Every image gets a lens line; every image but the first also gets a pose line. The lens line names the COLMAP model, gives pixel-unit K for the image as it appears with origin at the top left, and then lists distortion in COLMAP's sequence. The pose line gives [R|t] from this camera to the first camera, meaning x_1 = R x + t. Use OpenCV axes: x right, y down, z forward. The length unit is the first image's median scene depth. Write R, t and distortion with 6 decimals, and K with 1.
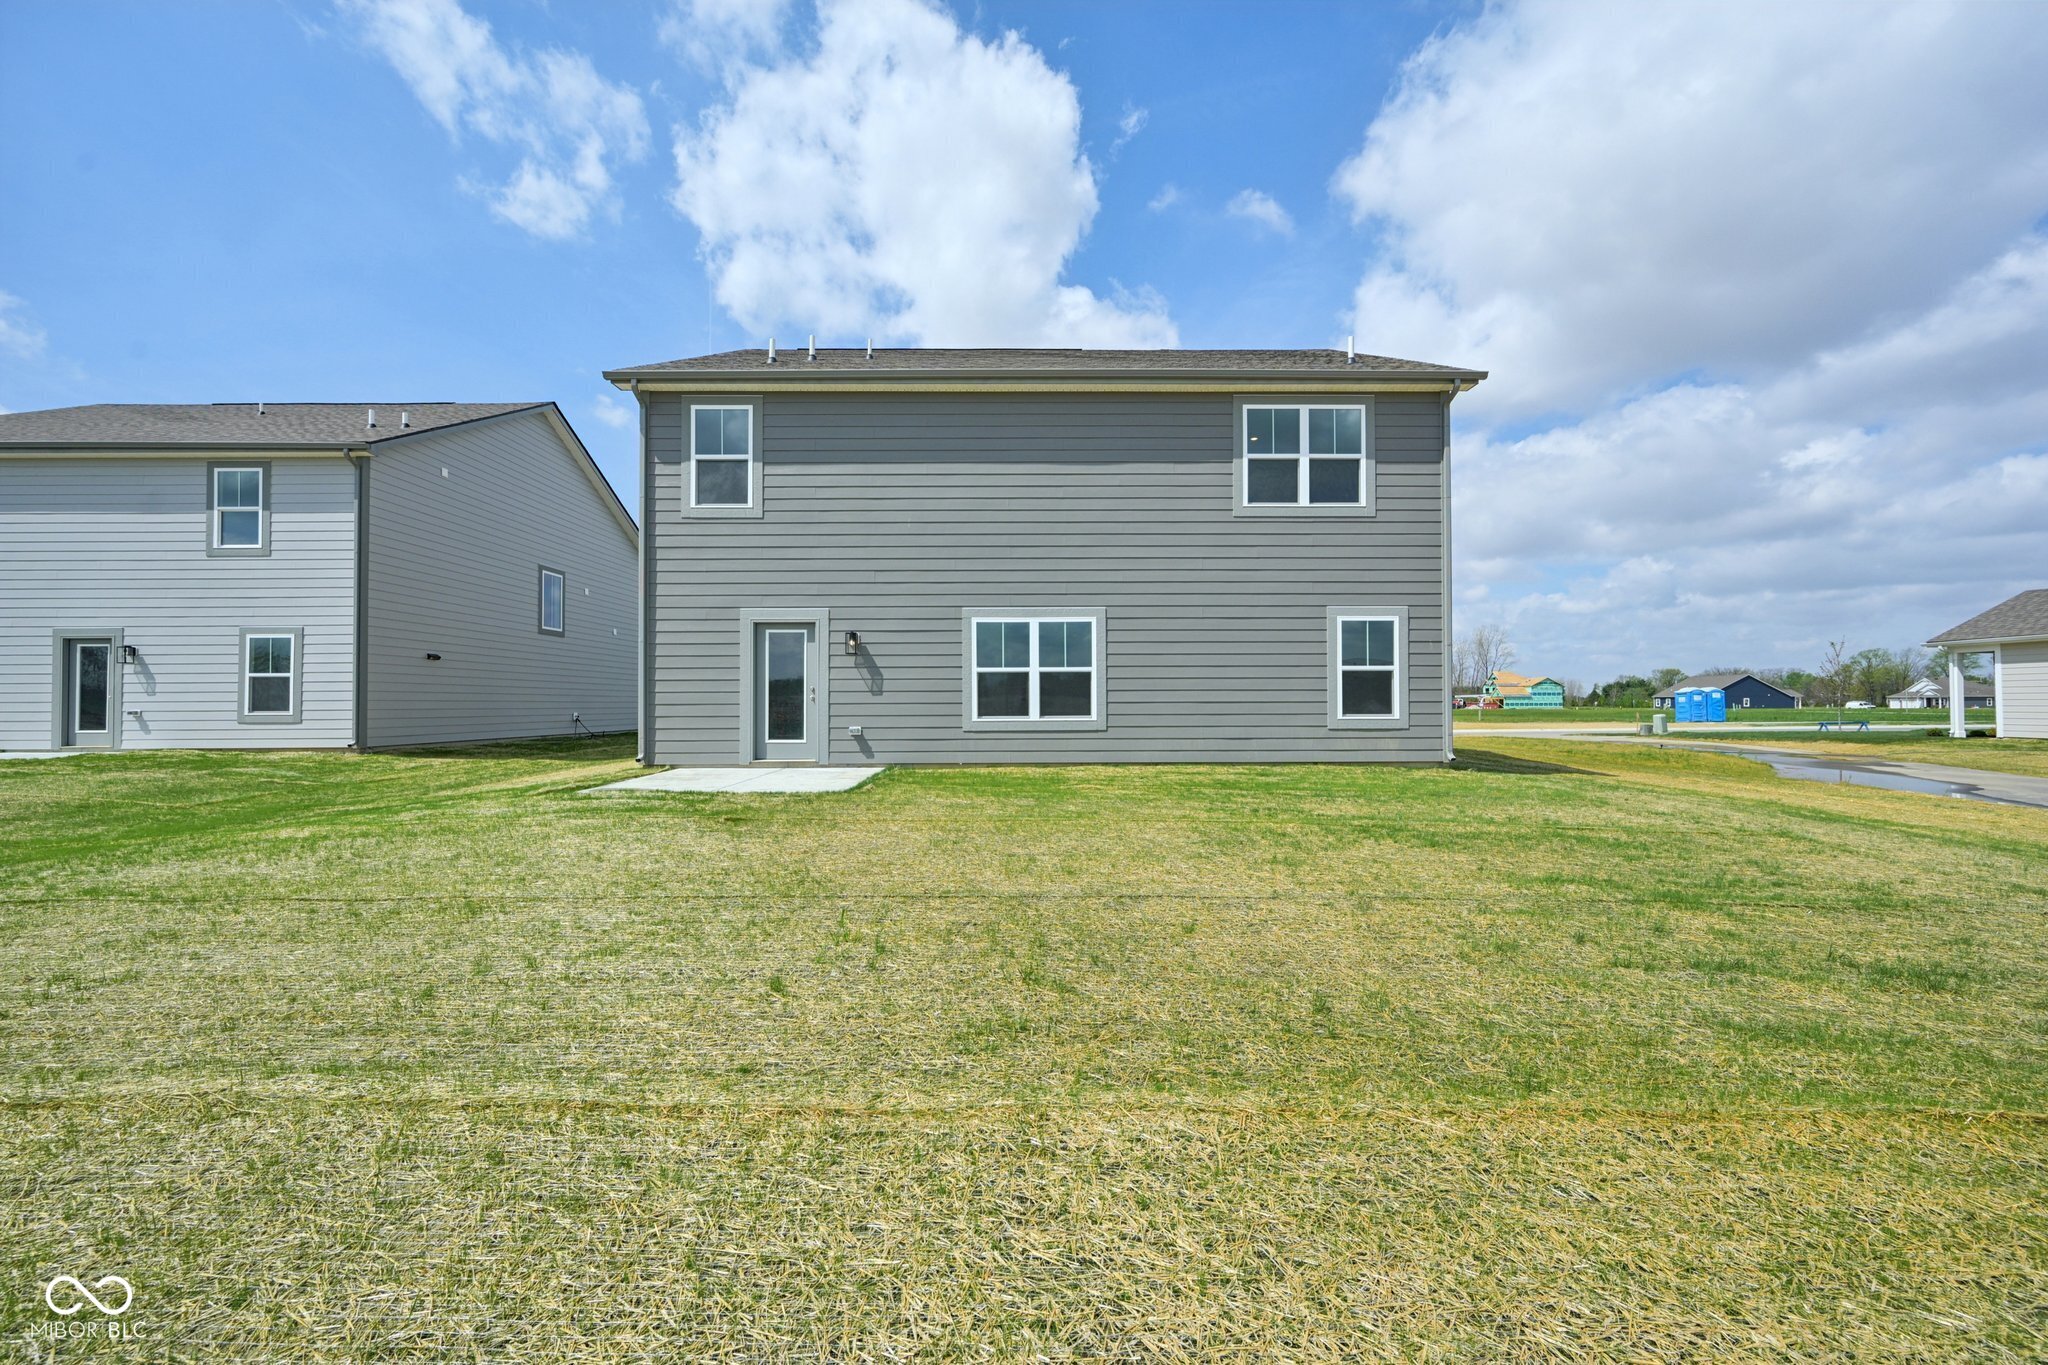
lens RADIAL K [[819.5, 0, 1022.4], [0, 819.5, 696.3], [0, 0, 1]] dist [-0.001744, -0.000129]
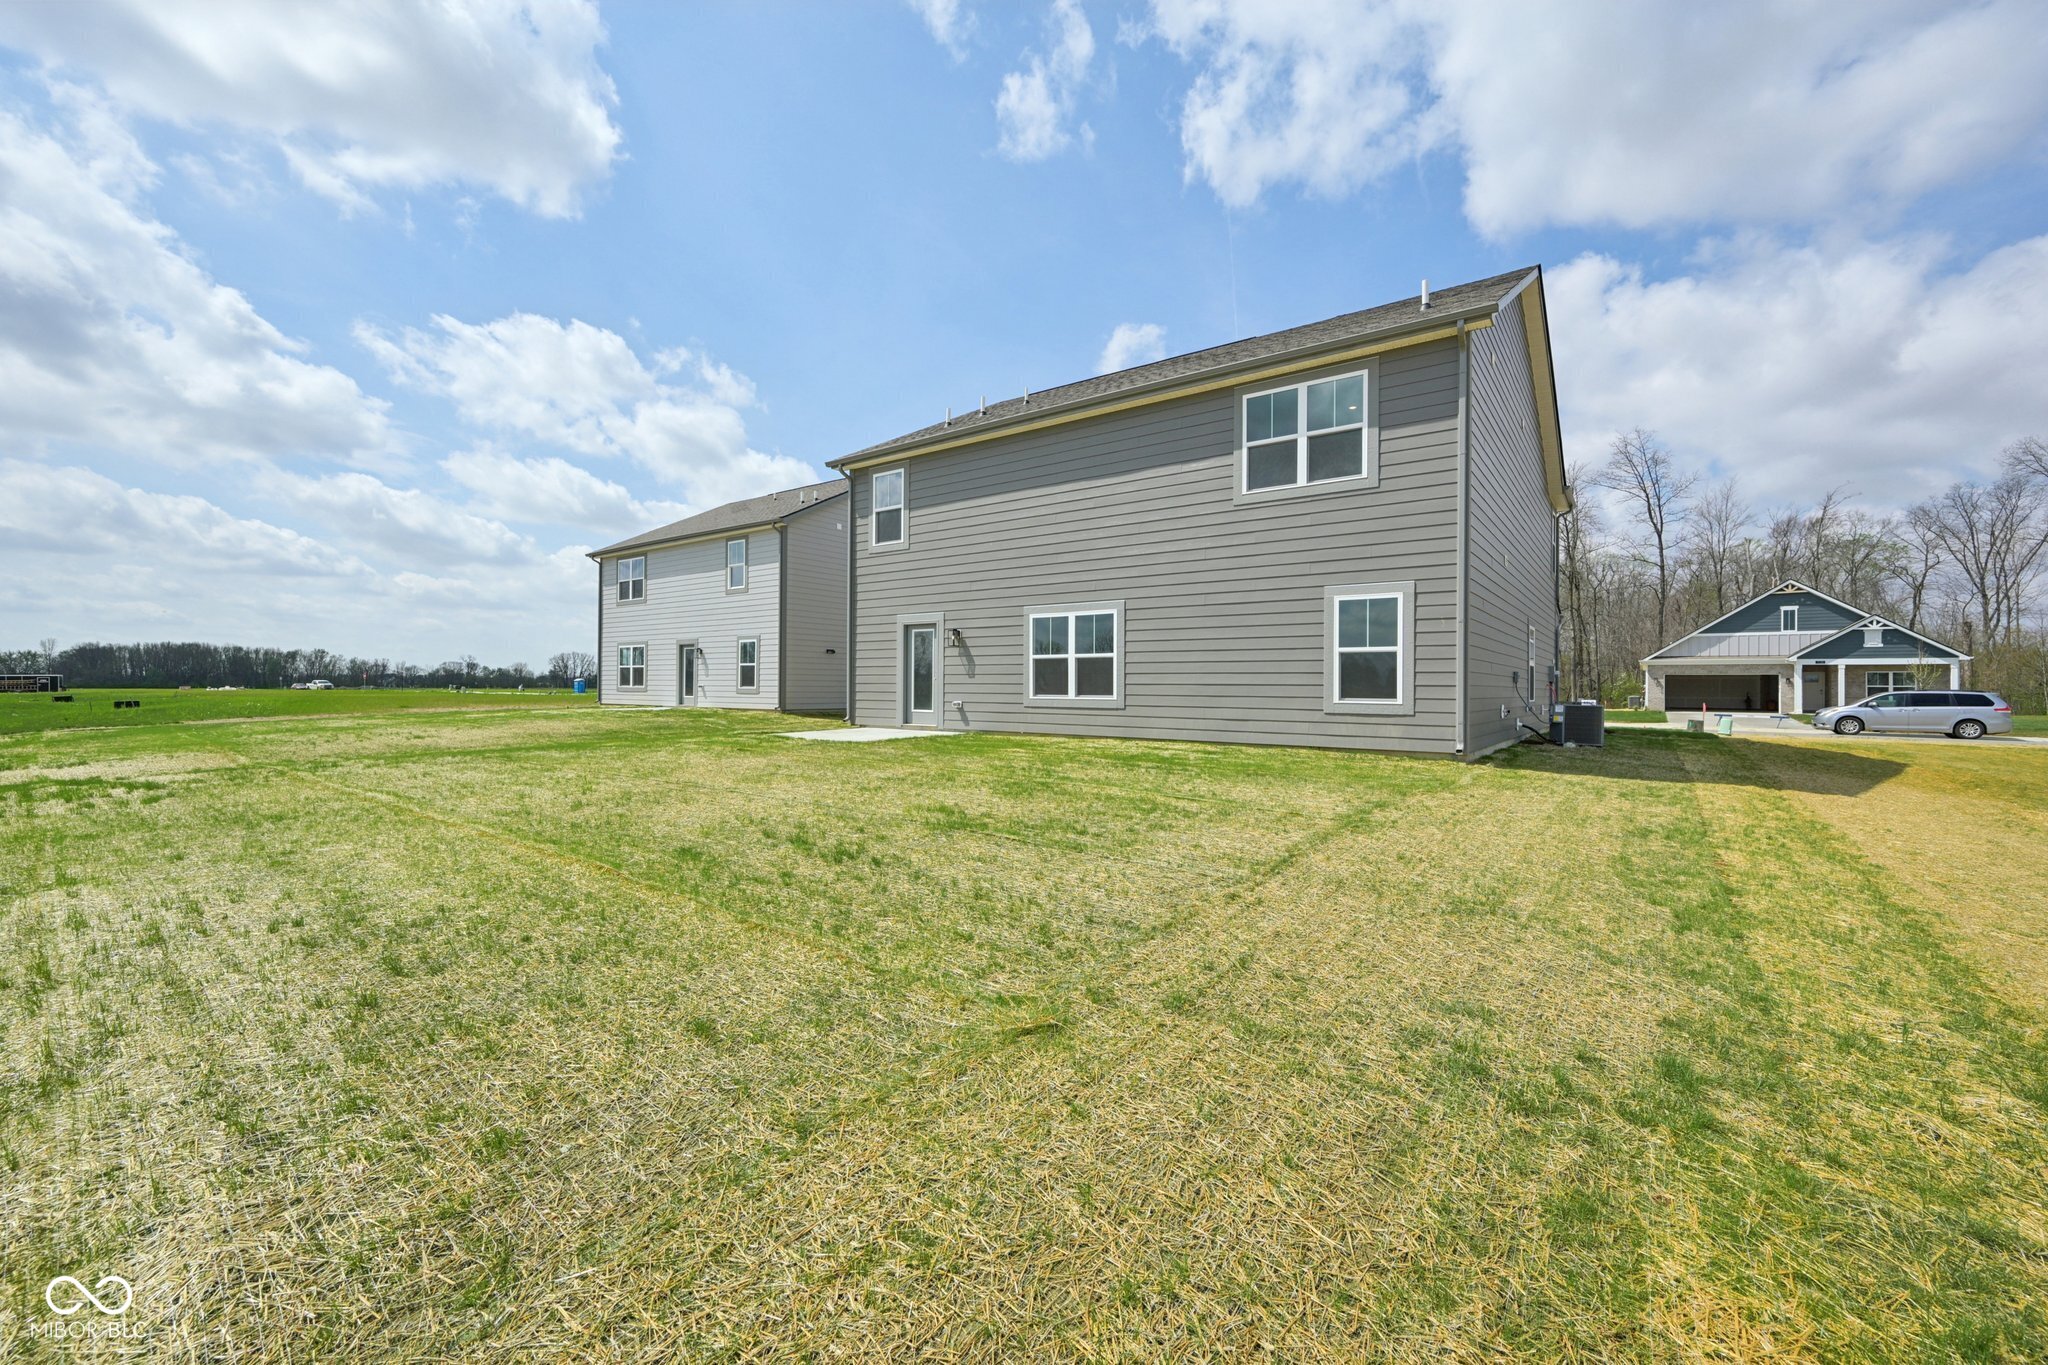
lens RADIAL K [[826.4, 0, 1024.0], [0, 826.4, 682.5], [0, 0, 1]] dist [0.011282, -0.000008]
pose [[0.797221, 0.005785, -0.603660, 0.680847], [-0.002034, 0.999974, 0.006897, -0.002218], [0.603684, -0.004270, 0.797212, 0.003562]]
